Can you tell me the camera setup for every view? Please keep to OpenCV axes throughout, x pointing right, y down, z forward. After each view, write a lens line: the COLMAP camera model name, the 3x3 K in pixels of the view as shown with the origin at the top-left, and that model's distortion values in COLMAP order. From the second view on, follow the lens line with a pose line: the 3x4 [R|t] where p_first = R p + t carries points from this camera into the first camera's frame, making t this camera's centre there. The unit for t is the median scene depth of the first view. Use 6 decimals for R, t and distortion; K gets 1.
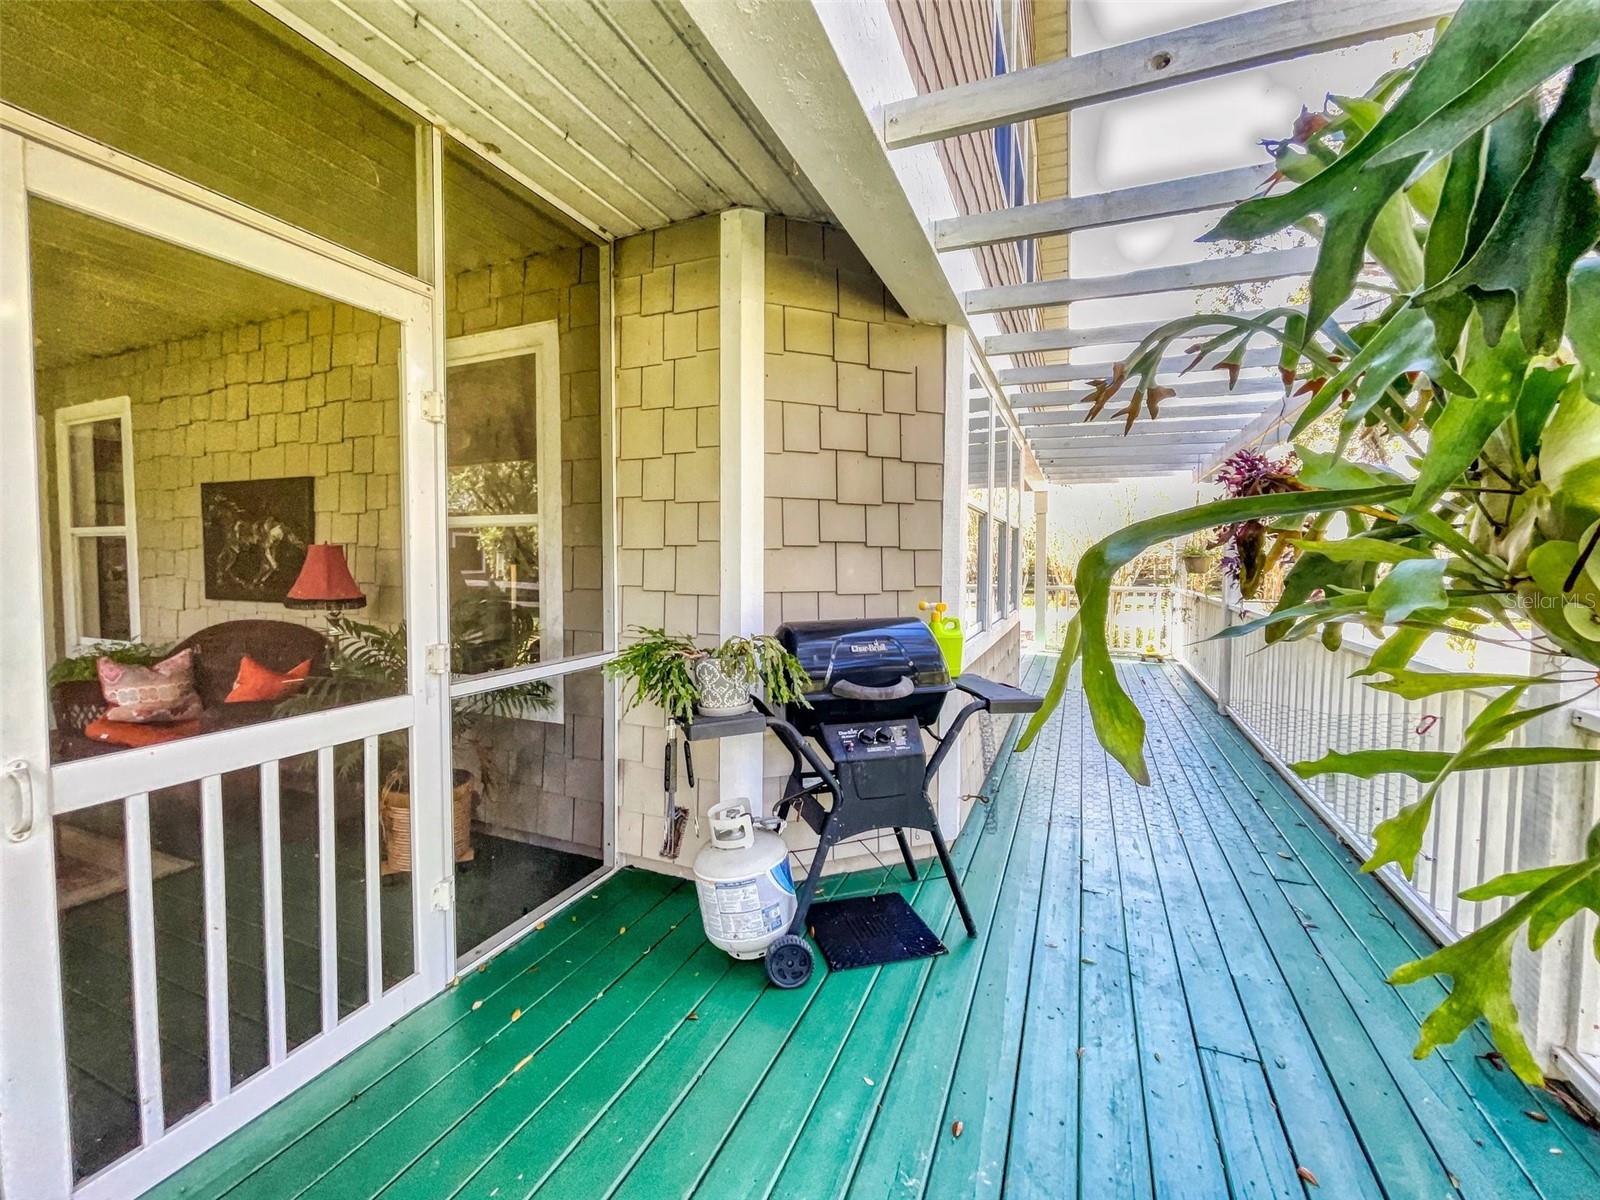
lens RADIAL K [[683.9, 0, 805.6], [0, 683.9, 591.2], [0, 0, 1]] dist [-0.002188, -0.000618]
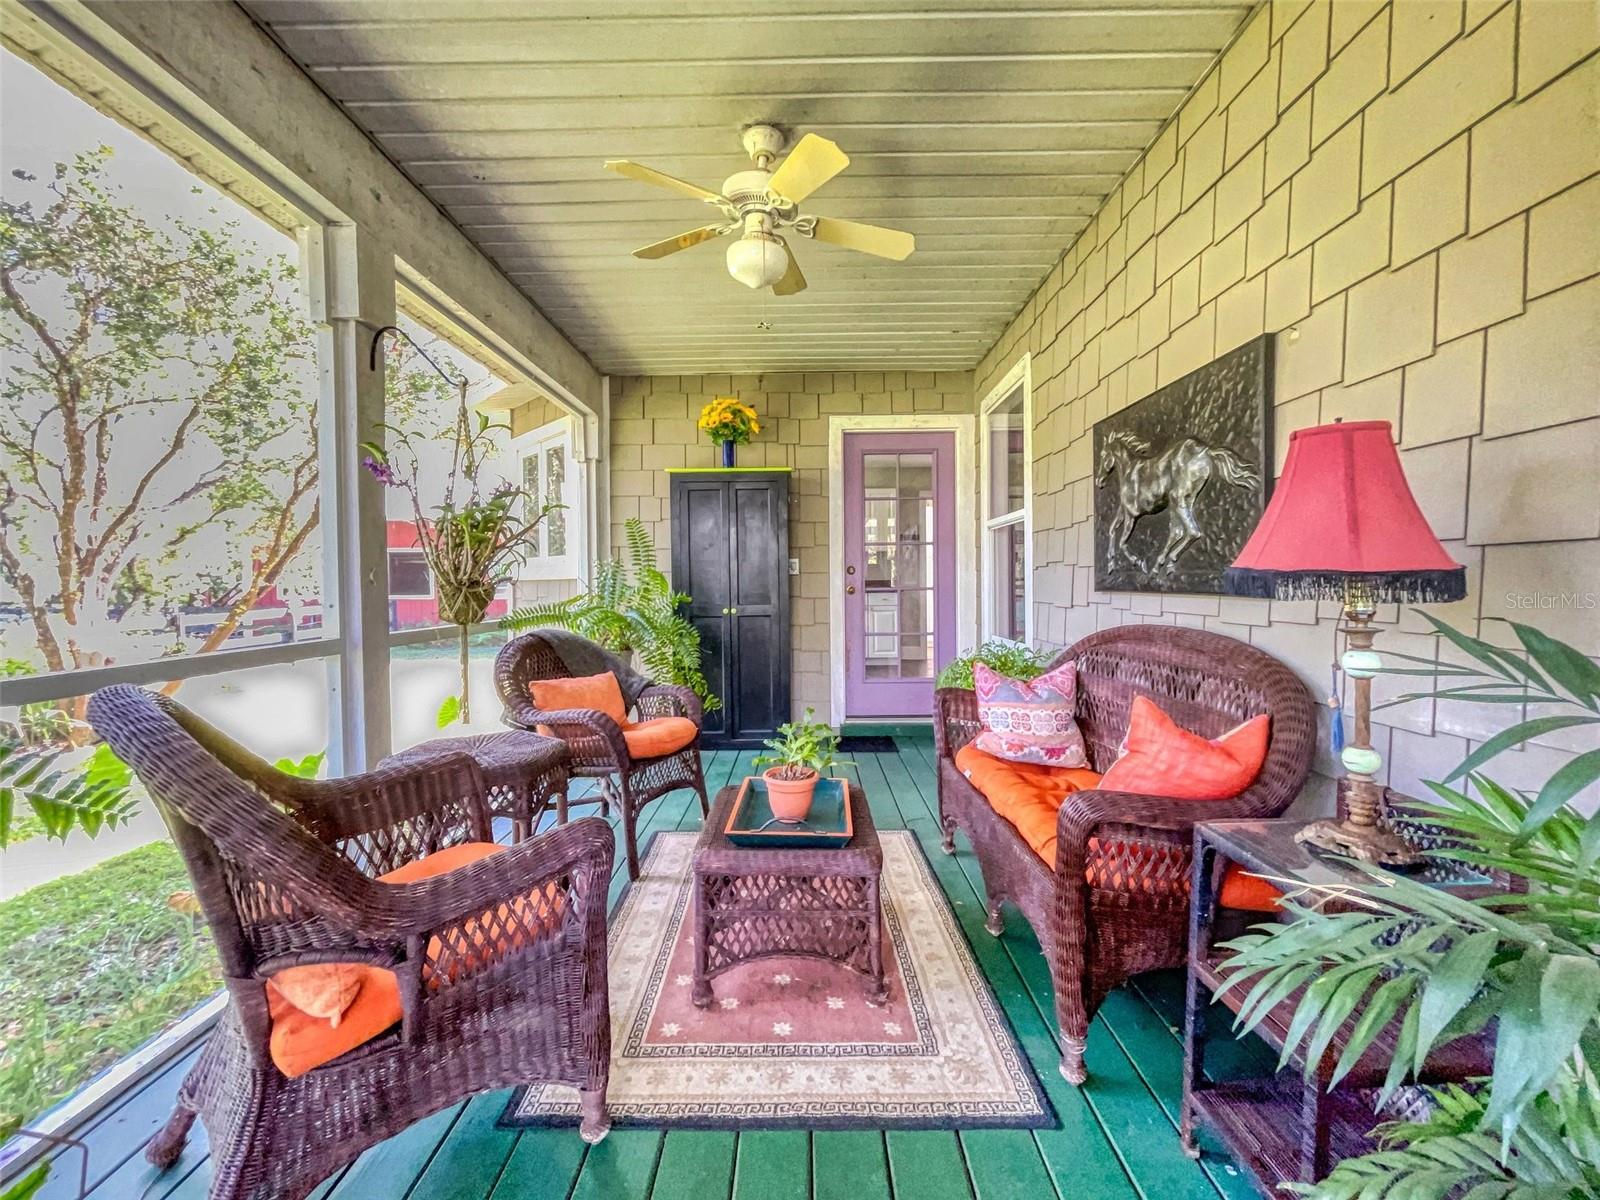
lens RADIAL K [[638.4, 0, 798.2], [0, 638.4, 595.4], [0, 0, 1]] dist [0.000448, 0.000712]
pose [[0.372553, 0.006307, -0.927989, -0.415980], [-0.025733, 0.999663, -0.003536, 0.026976], [0.927654, 0.025197, 0.372590, 0.512023]]
